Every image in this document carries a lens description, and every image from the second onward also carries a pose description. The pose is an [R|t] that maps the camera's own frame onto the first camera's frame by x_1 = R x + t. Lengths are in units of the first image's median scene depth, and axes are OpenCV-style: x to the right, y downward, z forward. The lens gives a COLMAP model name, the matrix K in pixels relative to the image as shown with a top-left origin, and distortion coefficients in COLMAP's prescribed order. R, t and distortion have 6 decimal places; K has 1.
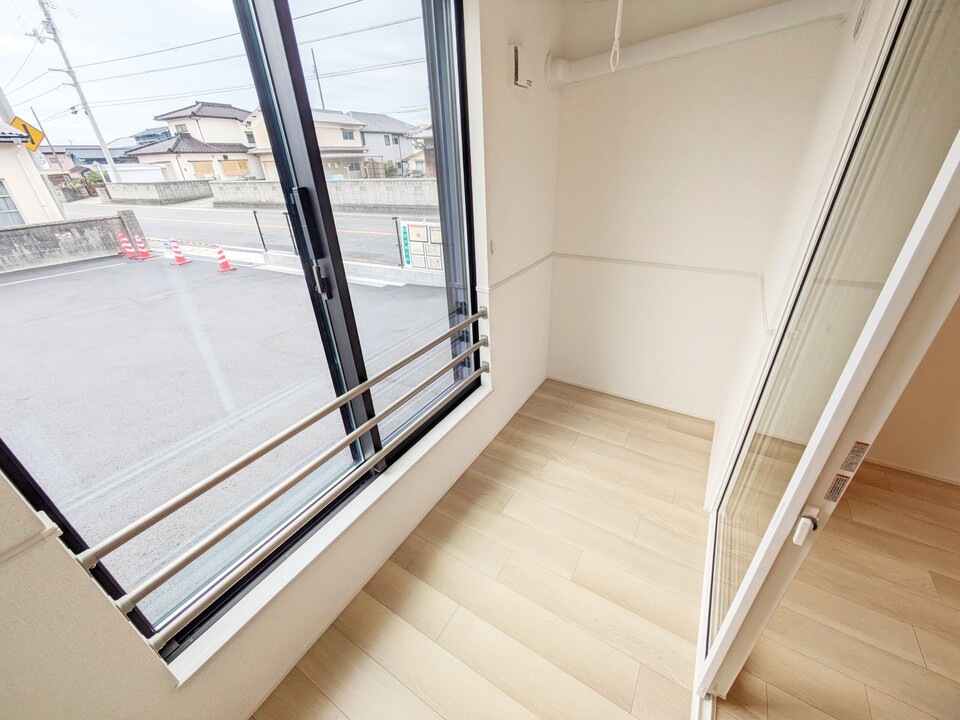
lens RADIAL K [[381.2, 0, 480.0], [0, 381.2, 360.0], [0, 0, 1]] dist [0.022439, -0.006147]
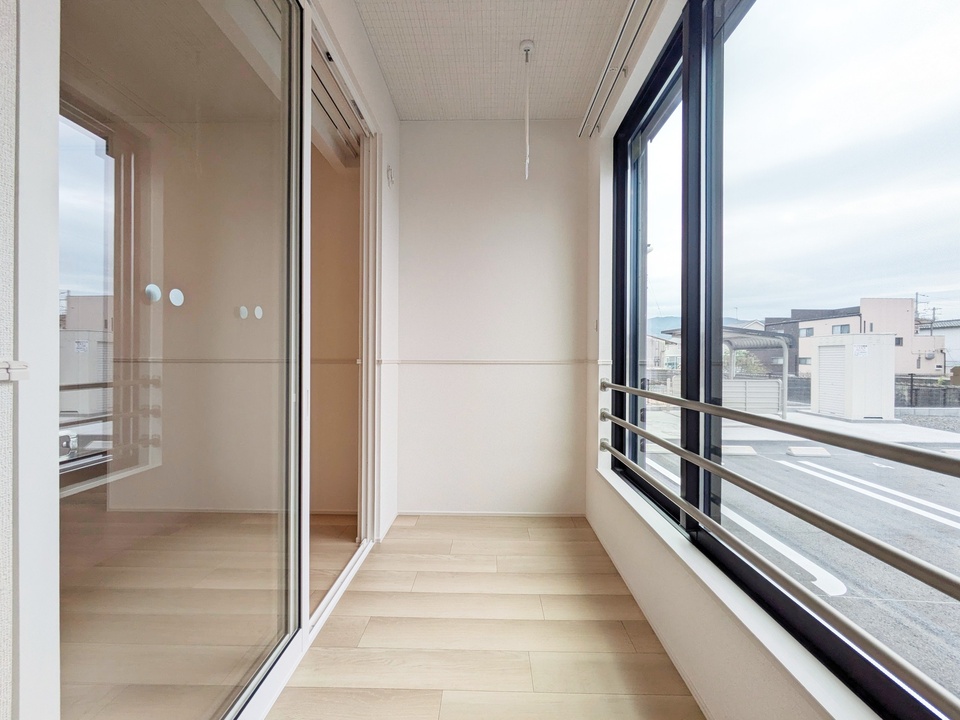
lens RADIAL K [[381.2, 0, 480.0], [0, 381.2, 360.0], [0, 0, 1]] dist [0.022439, -0.006147]
pose [[-0.863107, 0.033484, -0.503910, 0.540076], [-0.214490, 0.879031, 0.425792, -0.292591], [0.457210, 0.475588, -0.751515, 1.342379]]
